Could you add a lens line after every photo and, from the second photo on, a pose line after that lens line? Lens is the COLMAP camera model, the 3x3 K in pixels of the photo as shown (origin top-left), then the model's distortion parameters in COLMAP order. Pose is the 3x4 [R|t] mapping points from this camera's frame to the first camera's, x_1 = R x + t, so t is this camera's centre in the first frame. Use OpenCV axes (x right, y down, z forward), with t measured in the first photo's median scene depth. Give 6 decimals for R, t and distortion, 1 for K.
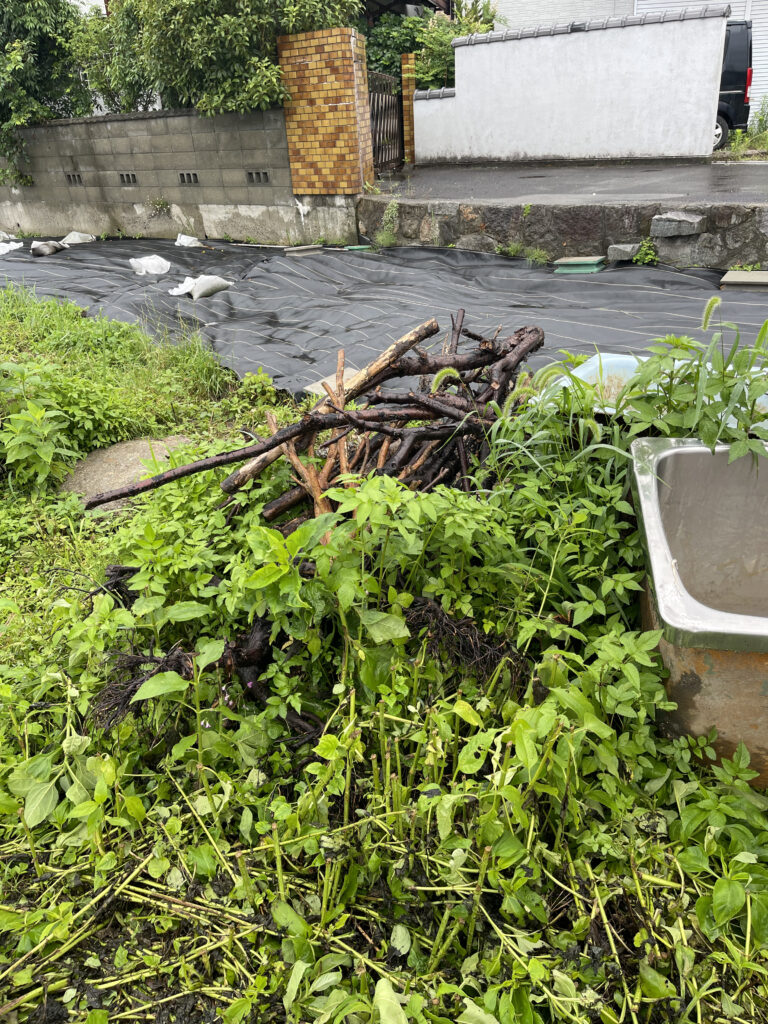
lens RADIAL K [[778.0, 0, 407.0], [0, 778.0, 504.9], [0, 0, 1]] dist [0.091213, -0.113427]
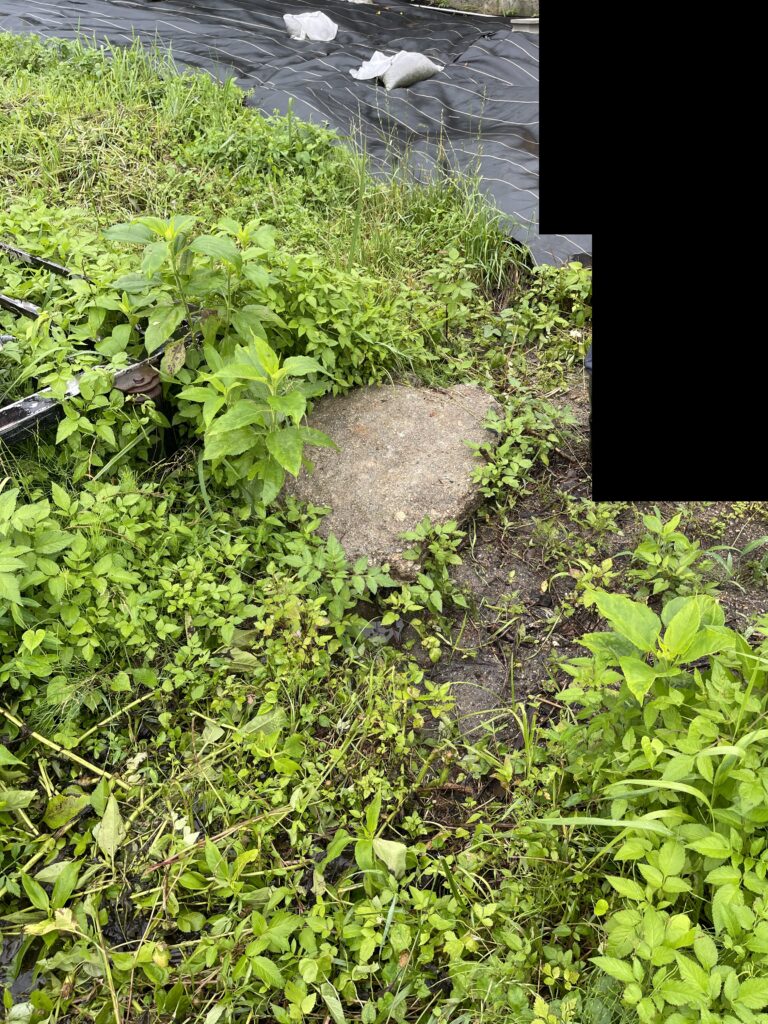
lens RADIAL K [[778.0, 0, 407.0], [0, 778.0, 504.9], [0, 0, 1]] dist [0.091213, -0.113427]
pose [[0.989669, 0.133141, -0.053191, -0.217736], [-0.117476, 0.965714, 0.231509, -0.094918], [0.082191, -0.222869, 0.971377, 0.325772]]
